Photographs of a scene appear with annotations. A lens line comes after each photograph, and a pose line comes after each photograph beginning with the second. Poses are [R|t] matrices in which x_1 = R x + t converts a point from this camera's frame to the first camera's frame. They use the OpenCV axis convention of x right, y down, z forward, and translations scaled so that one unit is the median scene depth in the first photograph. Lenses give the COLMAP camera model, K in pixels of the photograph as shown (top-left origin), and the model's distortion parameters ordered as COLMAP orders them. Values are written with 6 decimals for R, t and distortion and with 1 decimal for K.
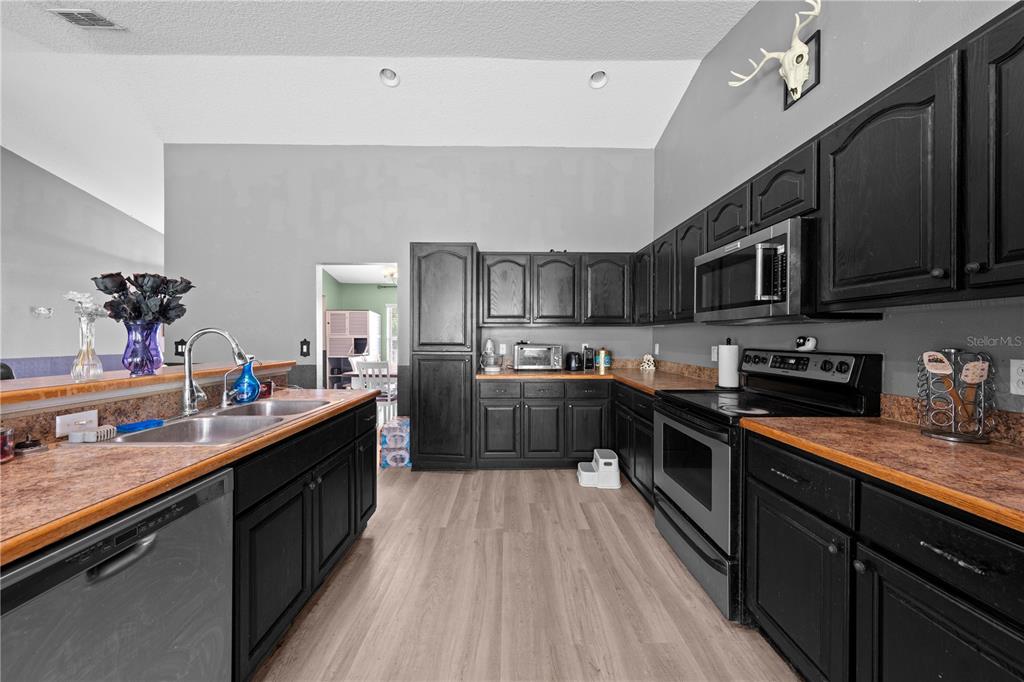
lens RADIAL K [[346.7, 0, 513.1], [0, 346.7, 336.5], [0, 0, 1]] dist [-0.000773, -0.000067]
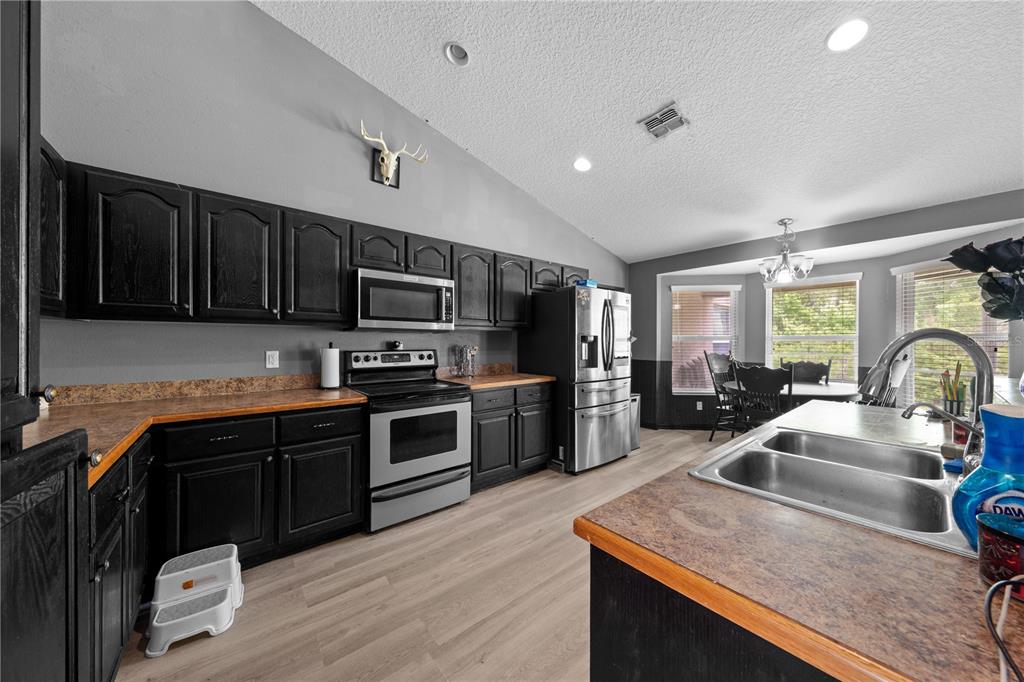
lens RADIAL K [[344.1, 0, 511.9], [0, 344.1, 342.2], [0, 0, 1]] dist [0.000264, -0.000022]
pose [[-0.622098, -0.004852, 0.782925, -0.432404], [-0.005382, 0.999984, 0.001921, -0.000280], [-0.782921, -0.003018, -0.622114, 0.916863]]
